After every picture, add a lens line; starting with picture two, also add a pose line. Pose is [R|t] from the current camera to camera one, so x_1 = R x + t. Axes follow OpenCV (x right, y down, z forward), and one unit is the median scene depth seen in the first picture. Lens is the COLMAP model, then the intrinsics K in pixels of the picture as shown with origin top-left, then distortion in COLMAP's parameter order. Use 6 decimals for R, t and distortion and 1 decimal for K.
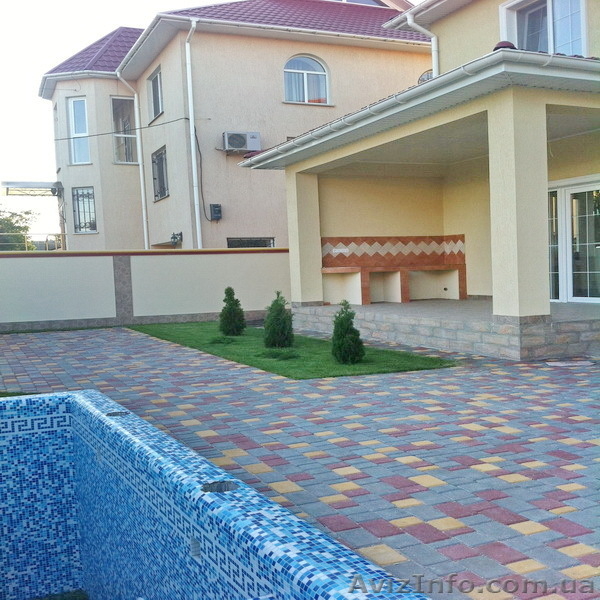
lens RADIAL K [[788.2, 0, 300.0], [0, 788.2, 300.0], [0, 0, 1]] dist [-0.101338, -0.037157]
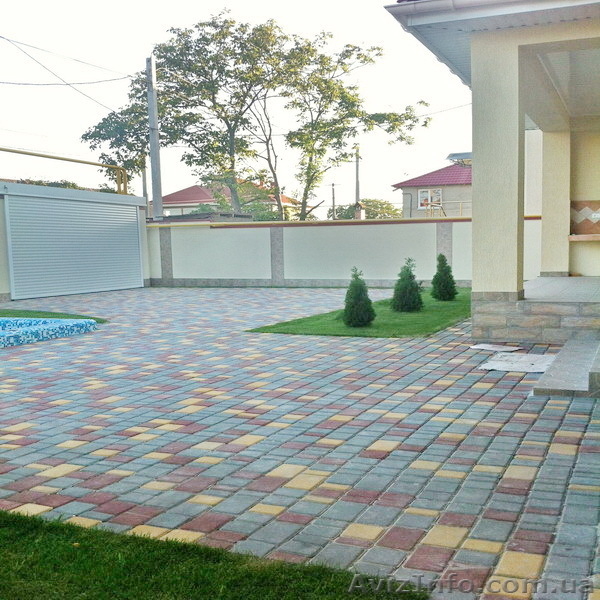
lens RADIAL K [[788.2, 0, 300.0], [0, 788.2, 300.0], [0, 0, 1]] dist [-0.101338, -0.037157]
pose [[0.688113, 0.056062, -0.723435, 0.529845], [-0.020620, 0.998119, 0.057736, -0.012027], [0.725311, -0.024812, 0.687974, 0.158105]]
